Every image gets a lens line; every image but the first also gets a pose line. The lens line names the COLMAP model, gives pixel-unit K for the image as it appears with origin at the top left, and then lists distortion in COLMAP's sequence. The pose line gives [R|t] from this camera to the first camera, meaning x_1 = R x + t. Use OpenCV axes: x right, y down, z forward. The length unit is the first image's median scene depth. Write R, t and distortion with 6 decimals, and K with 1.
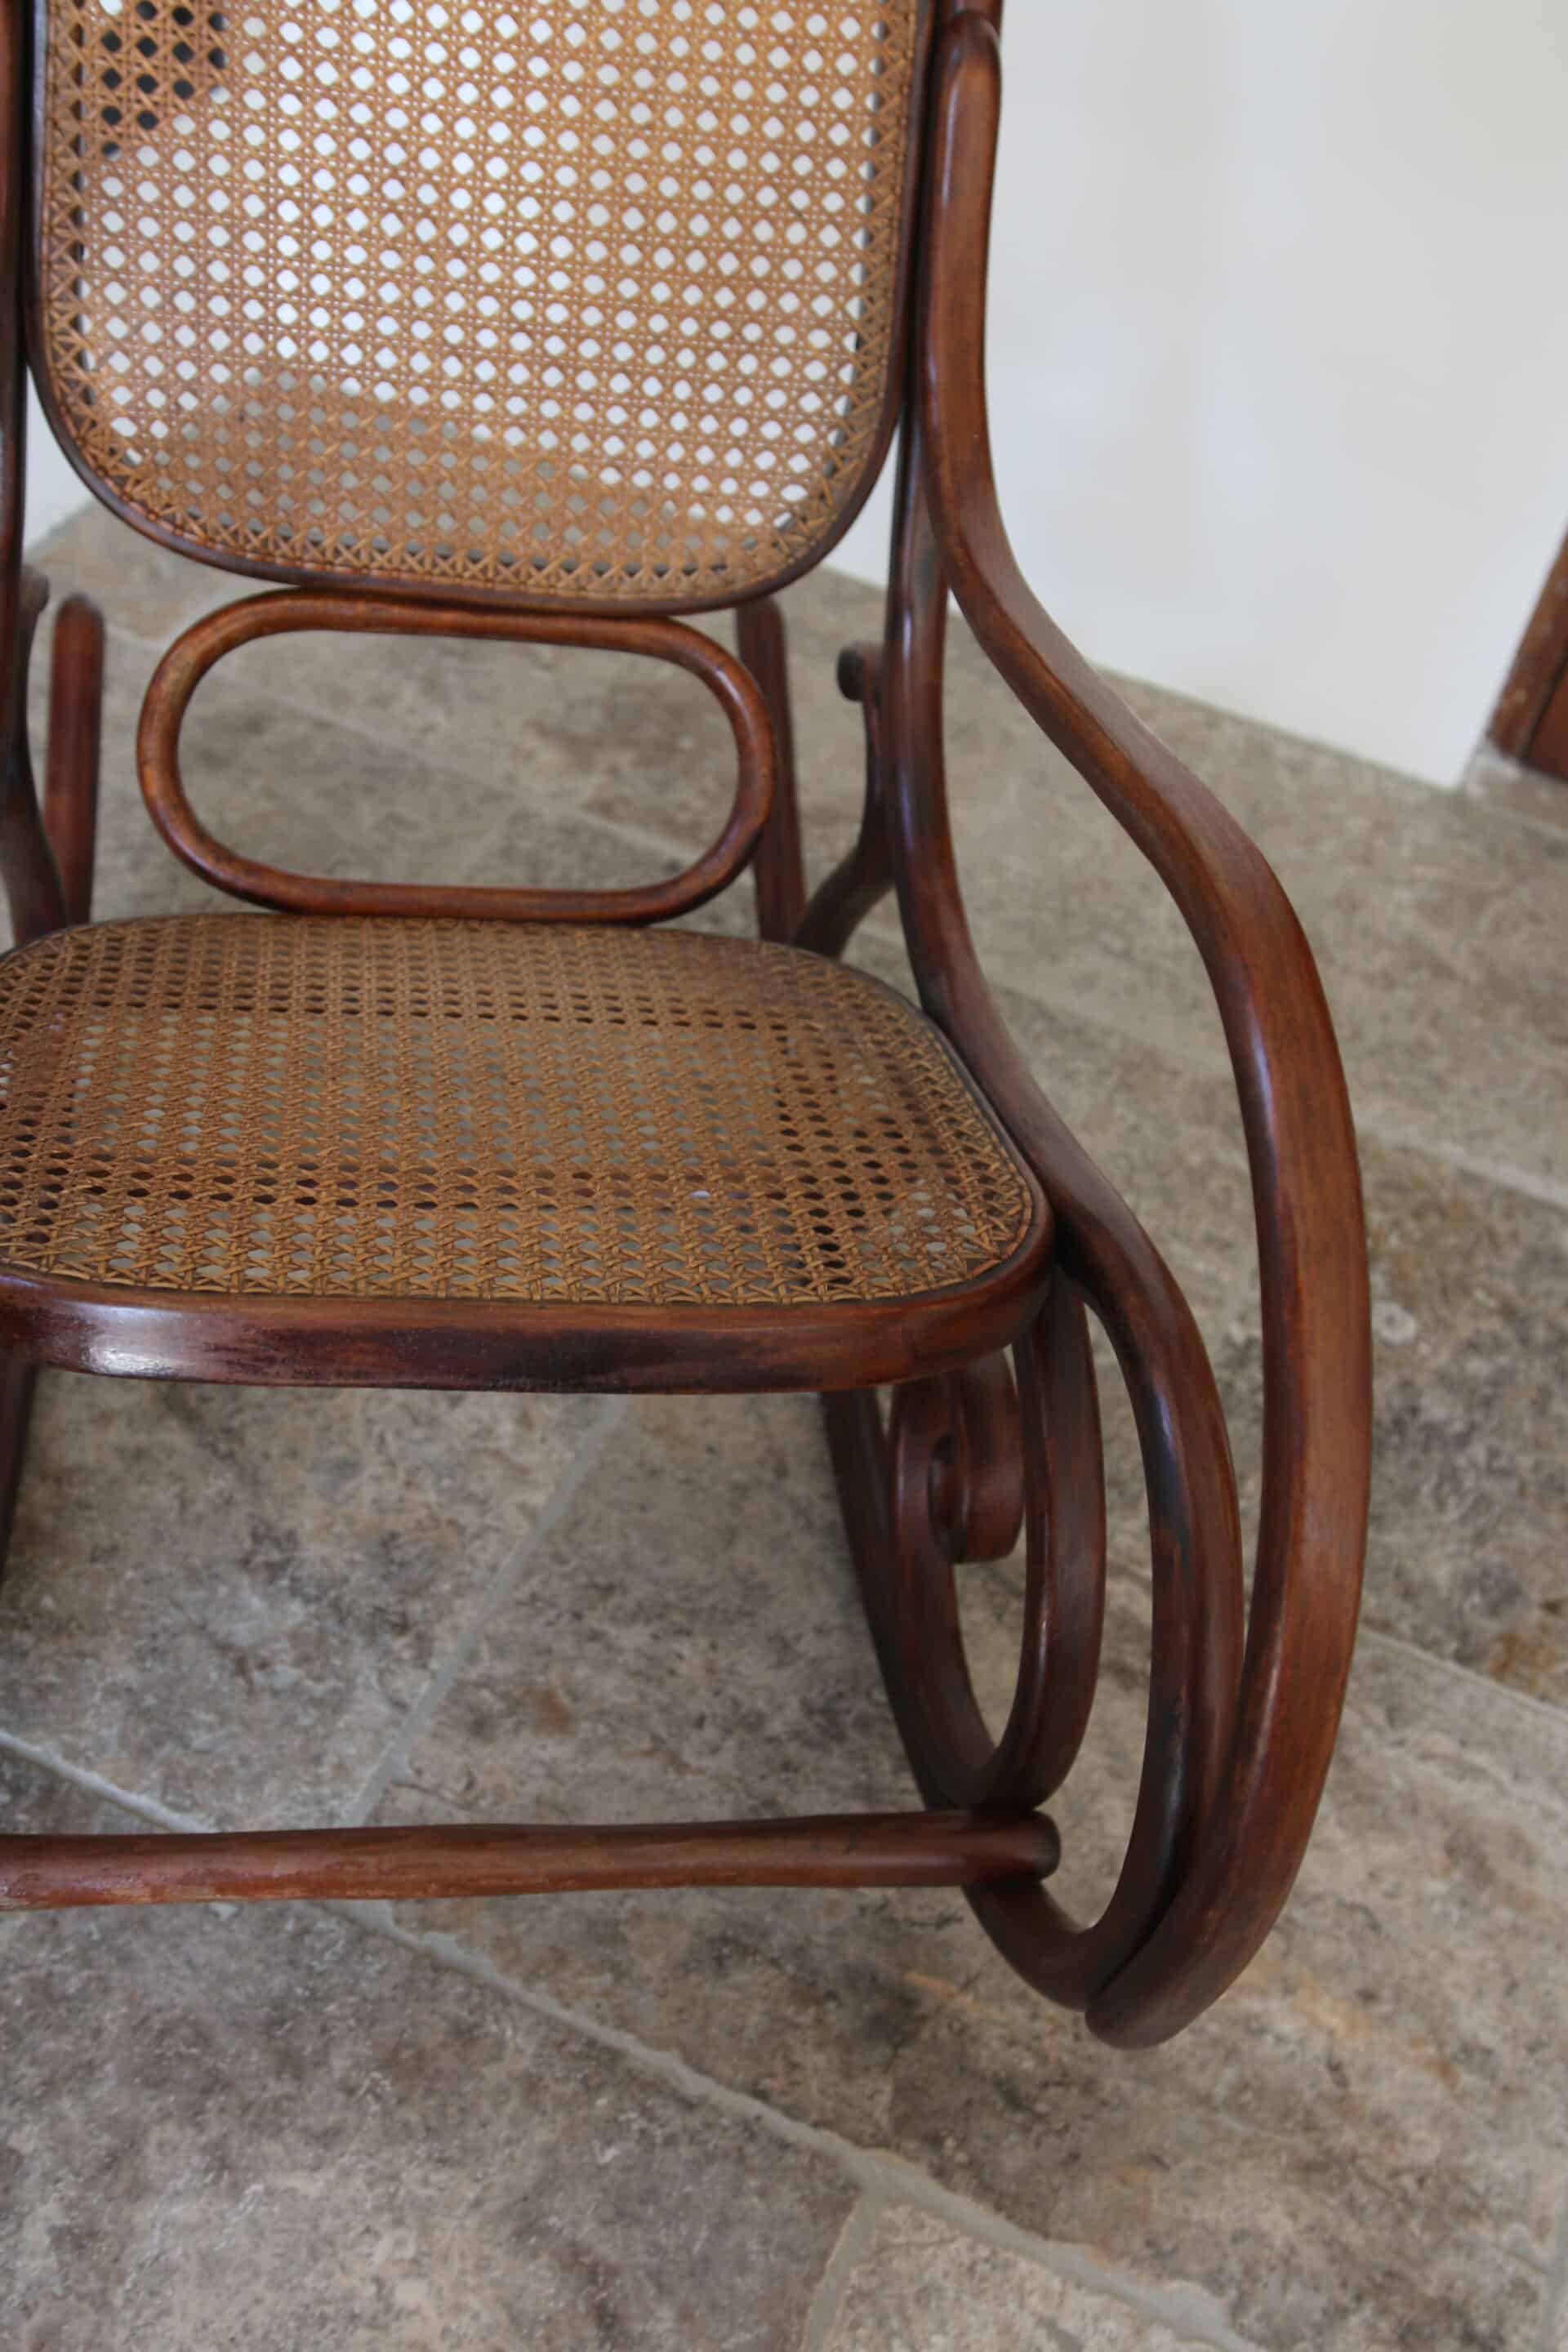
lens RADIAL K [[2475.8, 0, 773.7], [0, 2475.8, 1164.4], [0, 0, 1]] dist [0.011577, 0.000000]
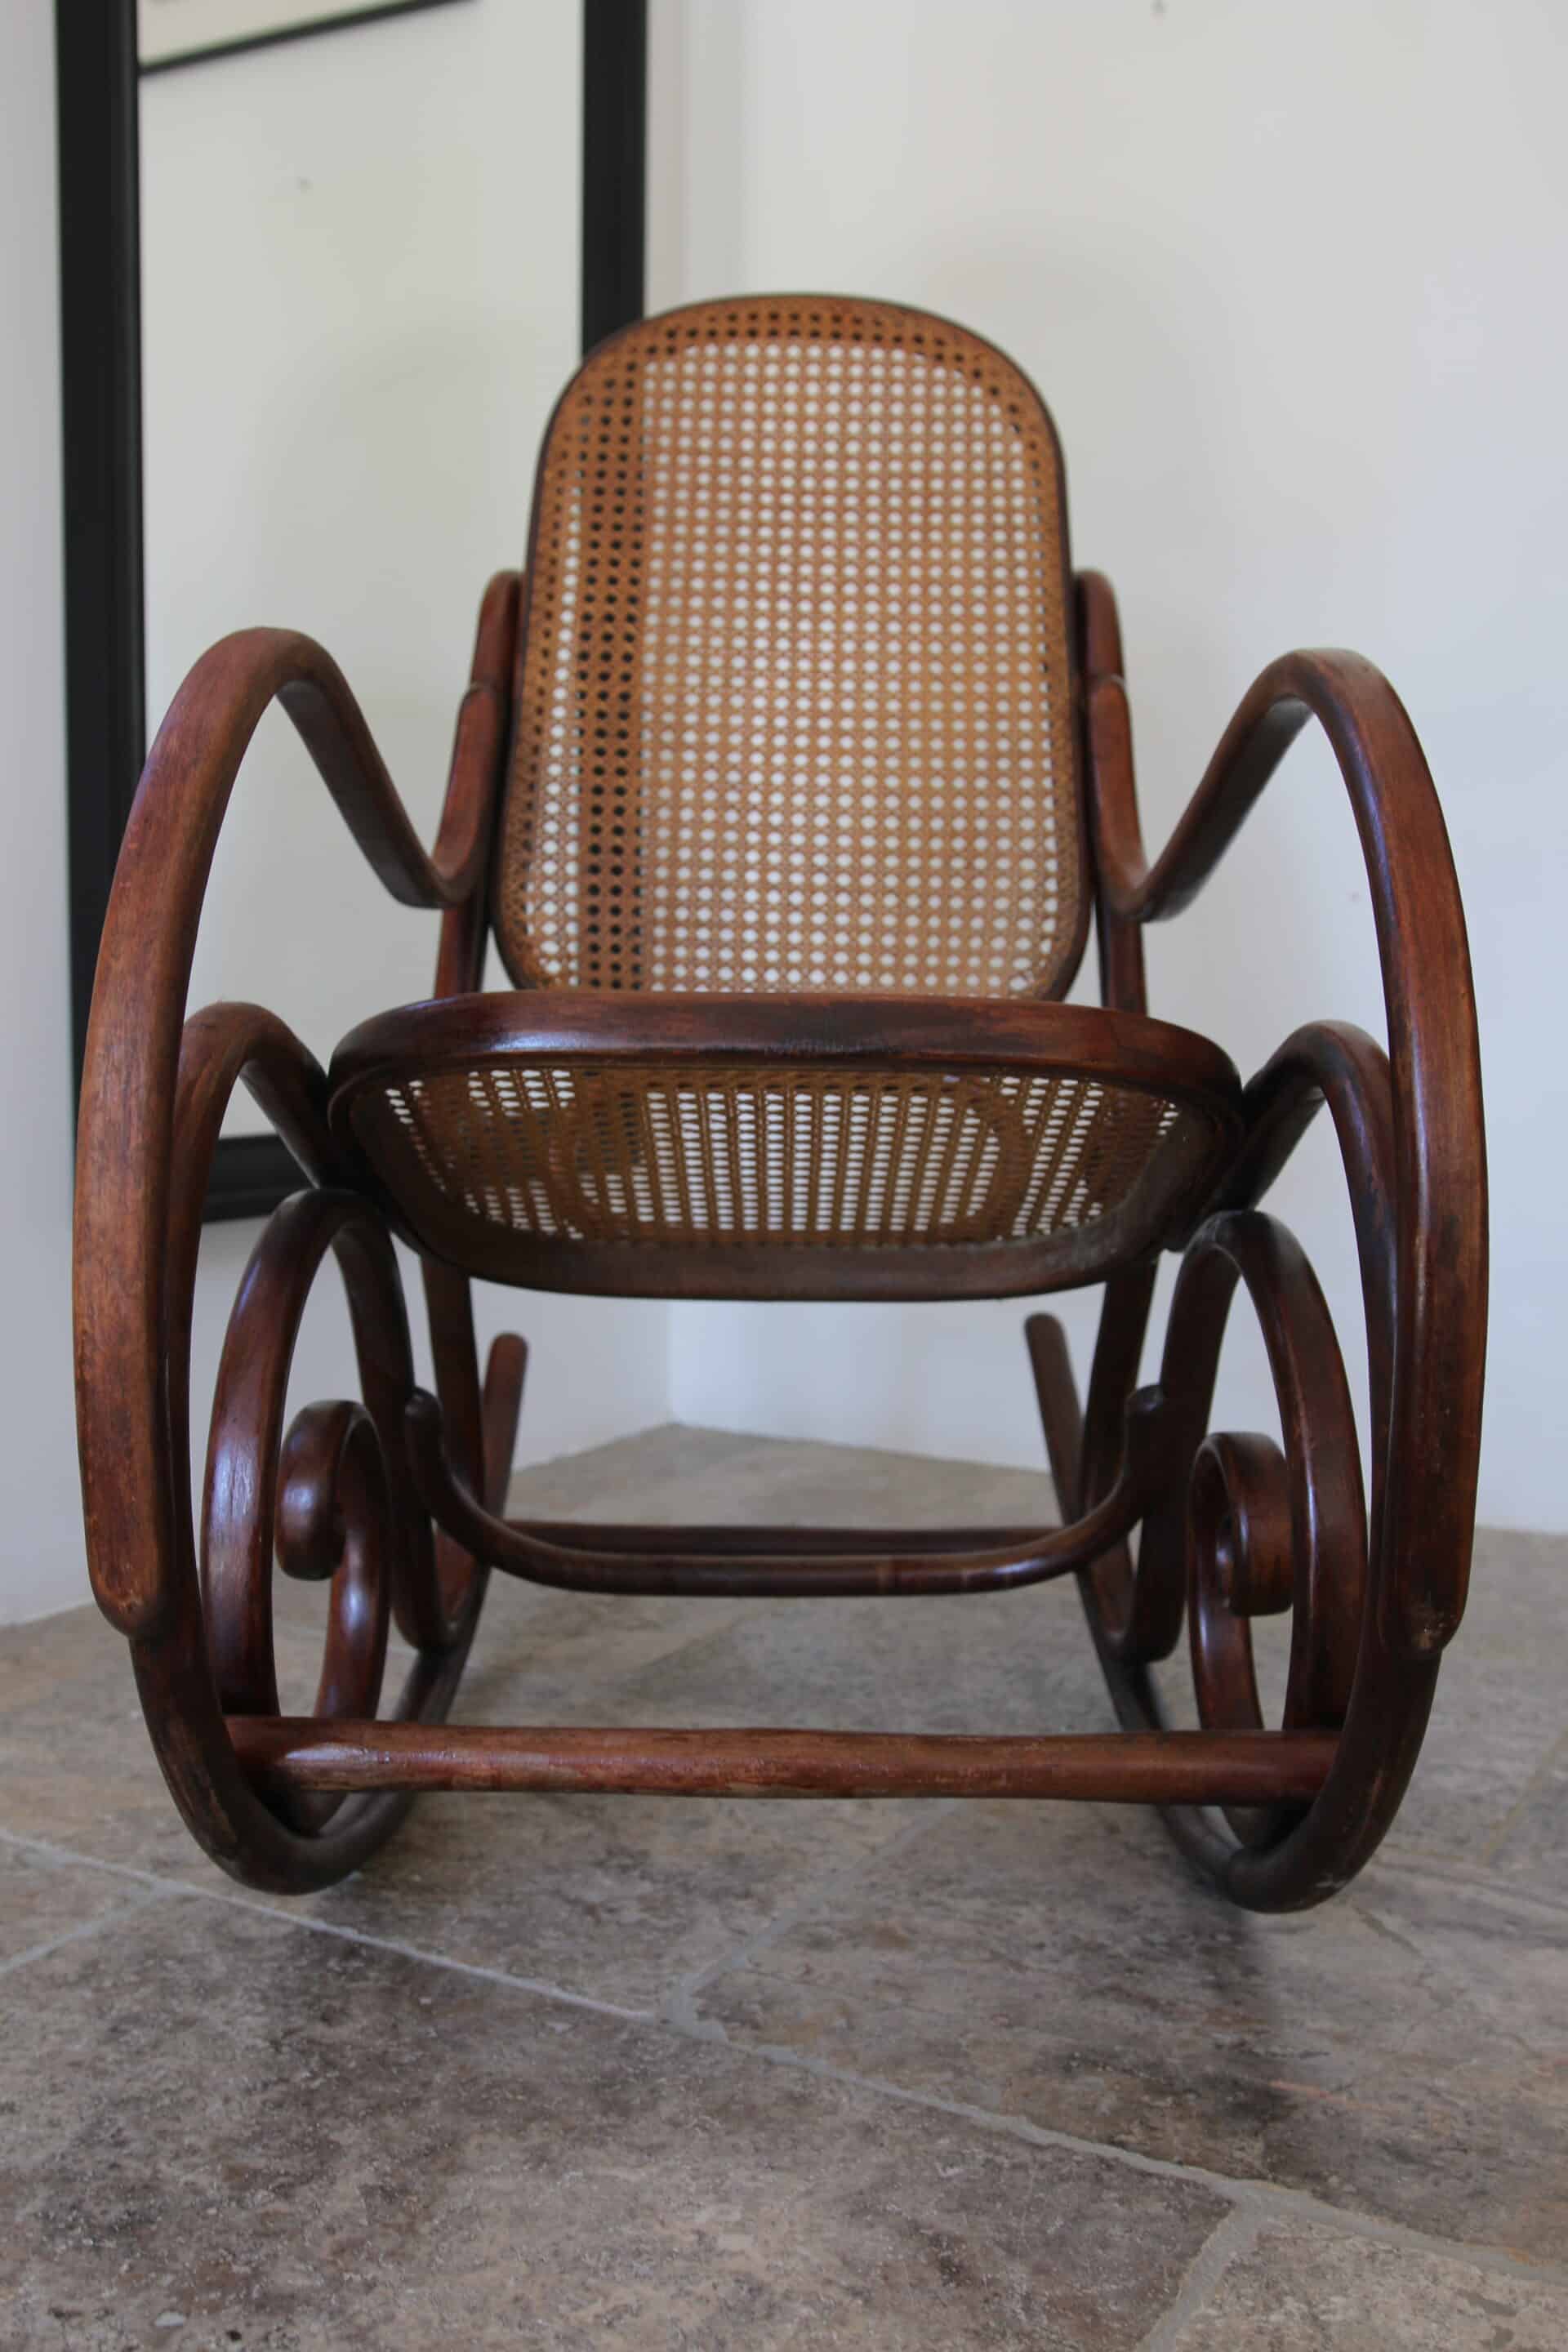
lens RADIAL K [[2263.7, 0, 780.5], [0, 2263.7, 1185.4], [0, 0, 1]] dist [-0.011892, 0.000000]
pose [[0.985693, -0.116764, -0.121552, 0.015024], [0.007354, 0.750273, -0.661088, 0.663068], [0.168388, 0.650736, 0.740397, 0.129414]]
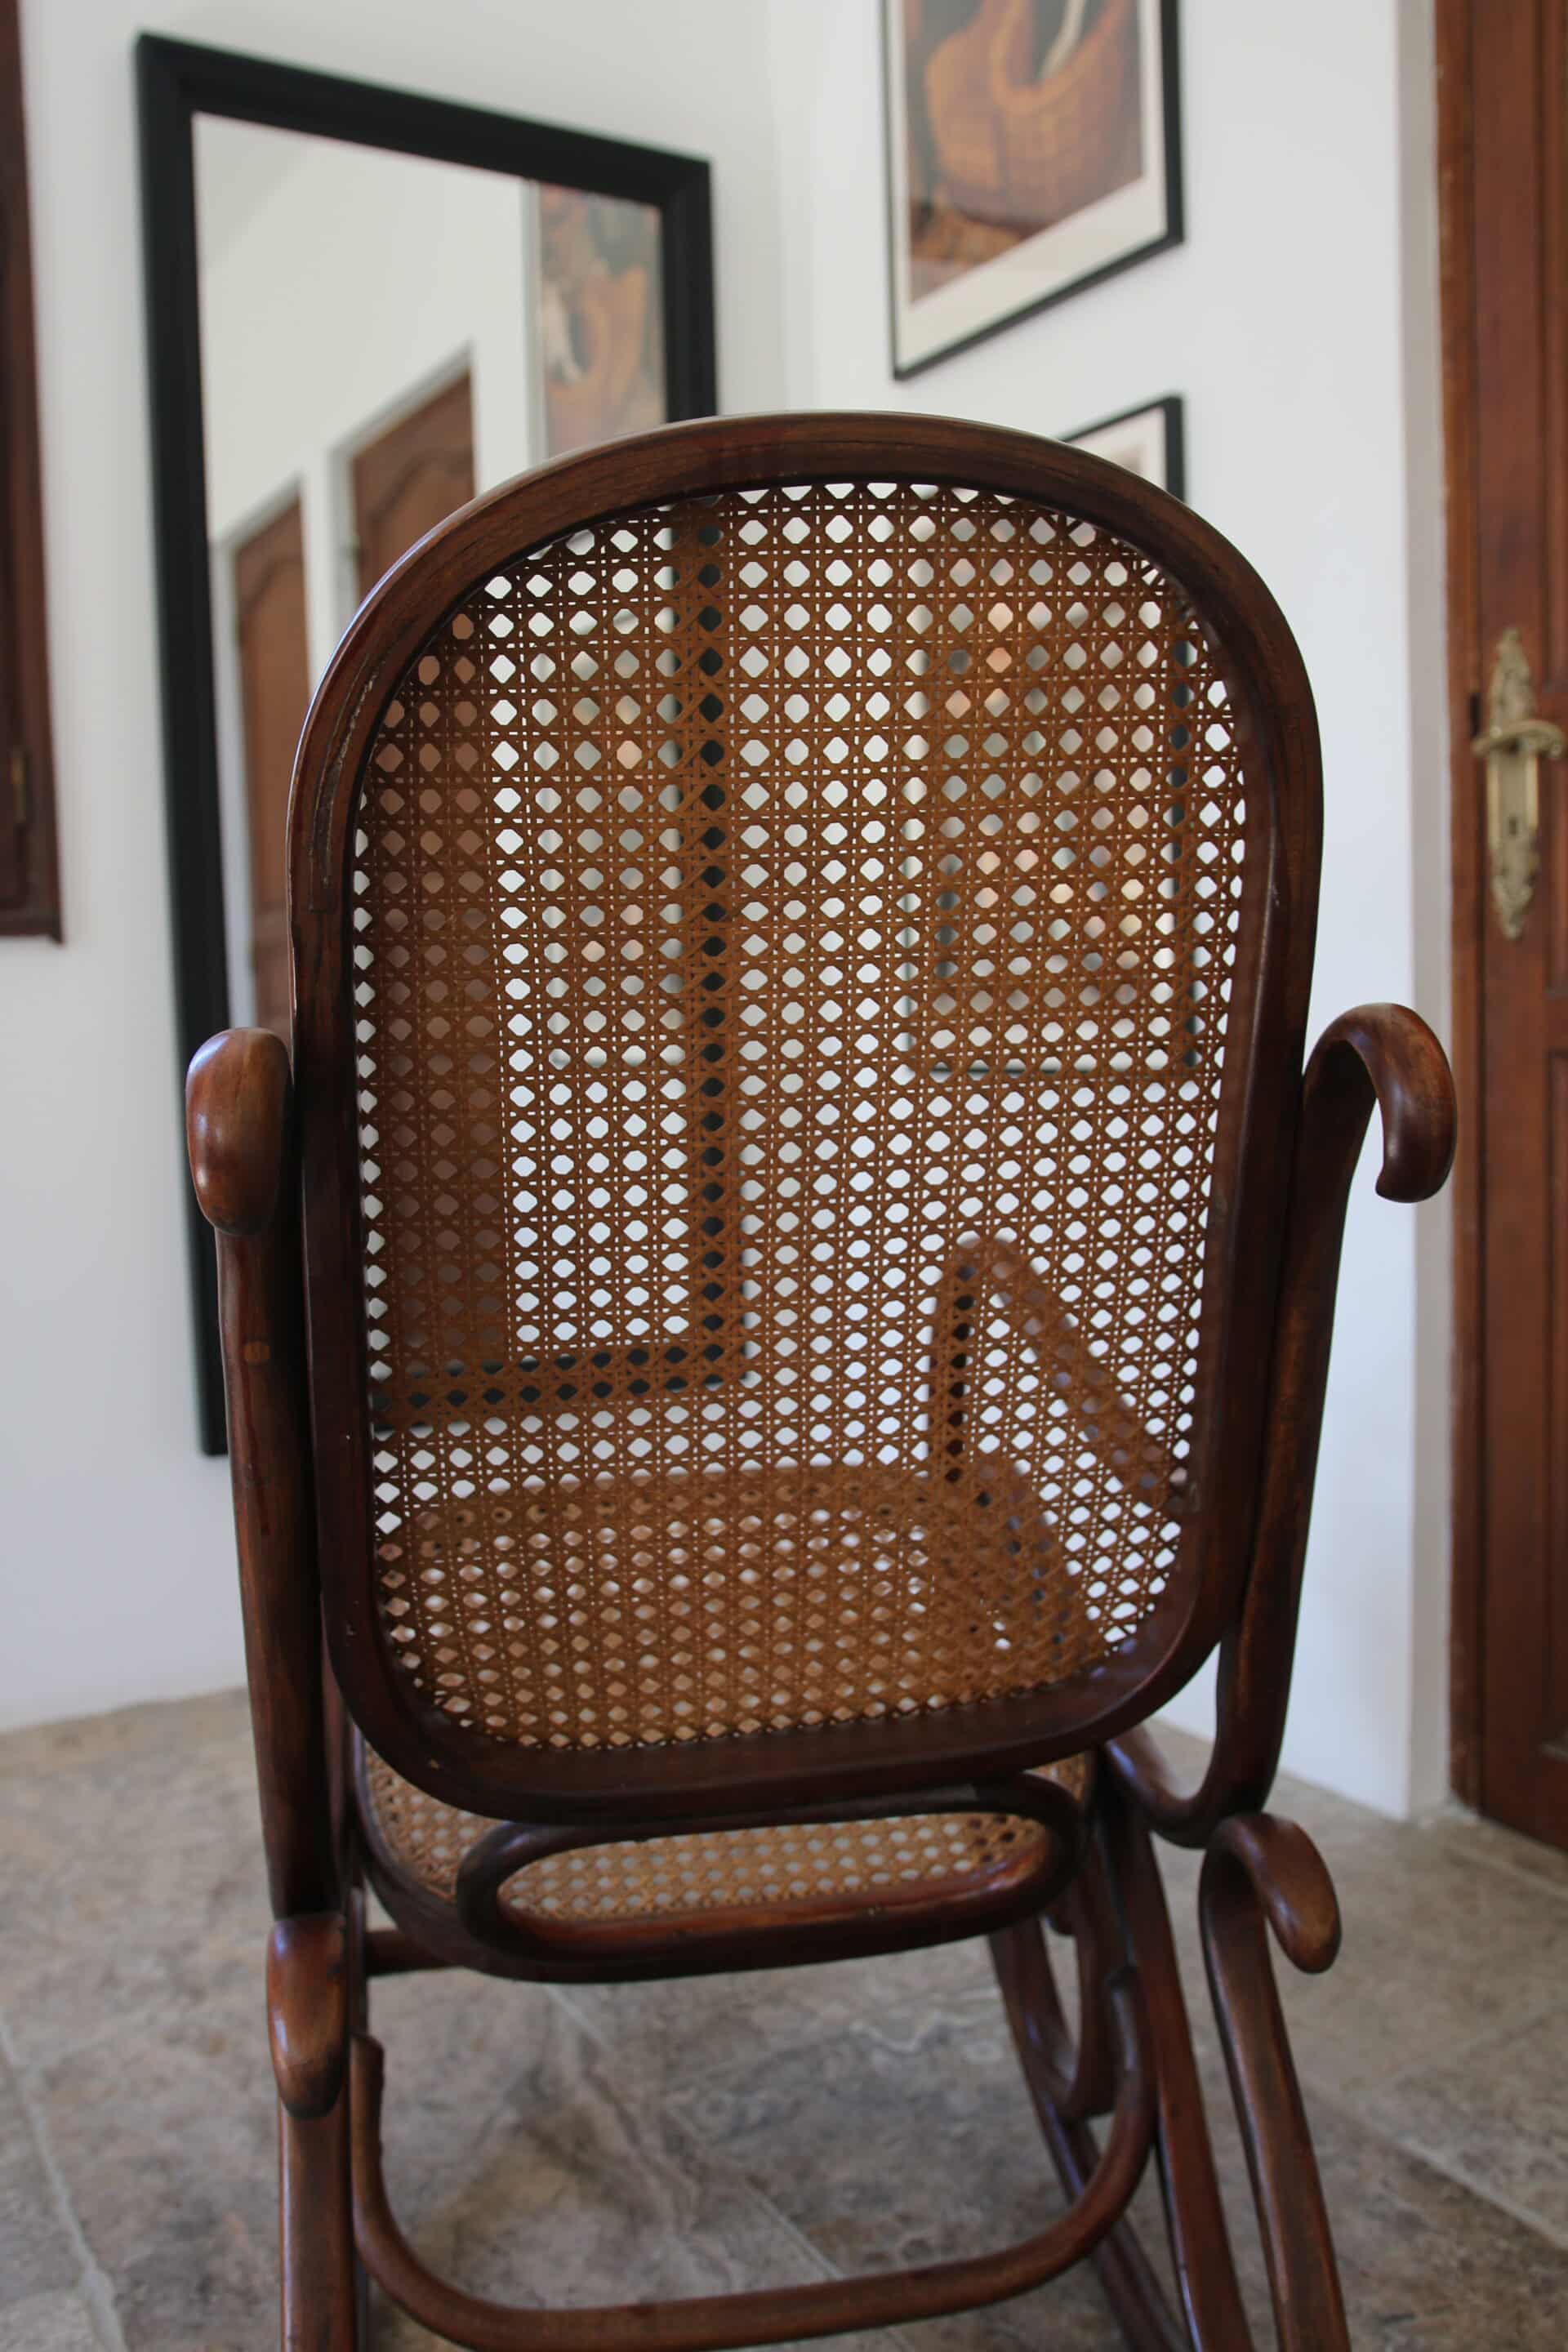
lens RADIAL K [[1873.7, 0, 808.0], [0, 1873.7, 1248.7], [0, 0, 1]] dist [-0.077802, 0.027418]
pose [[0.814166, -0.086024, -0.574224, 0.993996], [-0.310472, 0.771208, -0.555738, 0.395503], [0.490653, 0.630744, 0.601184, 0.214669]]
